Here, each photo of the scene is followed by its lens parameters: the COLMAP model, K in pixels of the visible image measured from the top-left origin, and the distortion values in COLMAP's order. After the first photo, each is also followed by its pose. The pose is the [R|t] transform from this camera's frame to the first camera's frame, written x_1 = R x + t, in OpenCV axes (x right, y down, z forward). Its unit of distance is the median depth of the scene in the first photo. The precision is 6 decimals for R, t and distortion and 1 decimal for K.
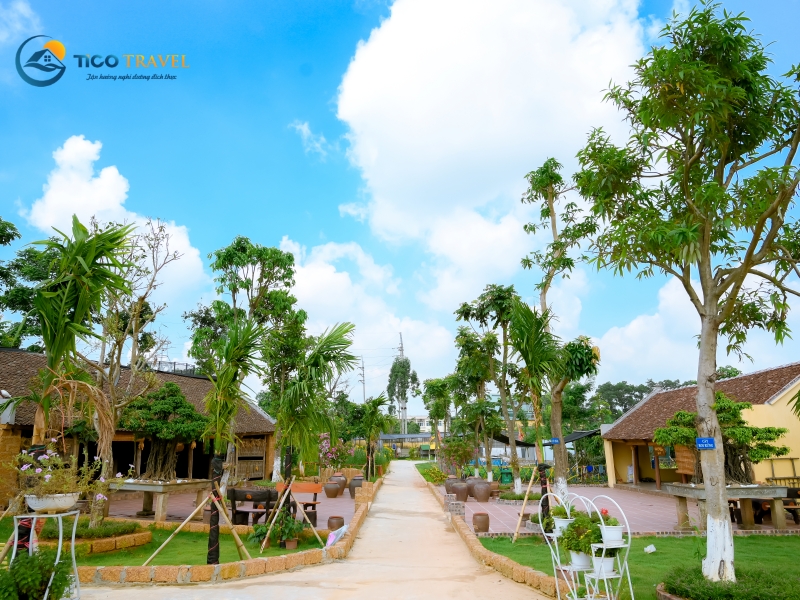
lens RADIAL K [[555.7, 0, 398.9], [0, 555.7, 298.6], [0, 0, 1]] dist [0.001492, -0.000674]
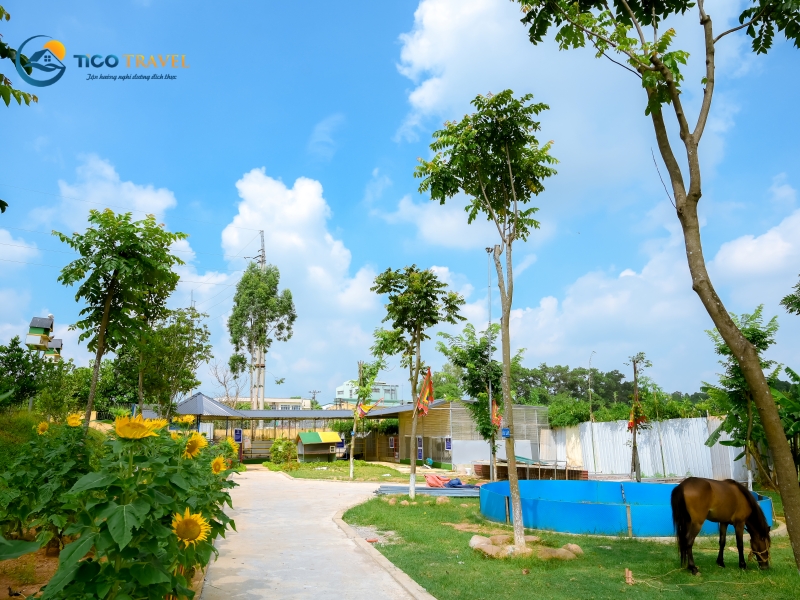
lens RADIAL K [[555.7, 0, 401.6], [0, 555.7, 299.4], [0, 0, 1]] dist [0.001492, -0.000674]
pose [[0.964383, 0.053520, 0.259037, -0.002245], [-0.054895, 0.998490, -0.001930, 0.134242], [-0.258749, -0.012358, 0.965865, 0.476194]]
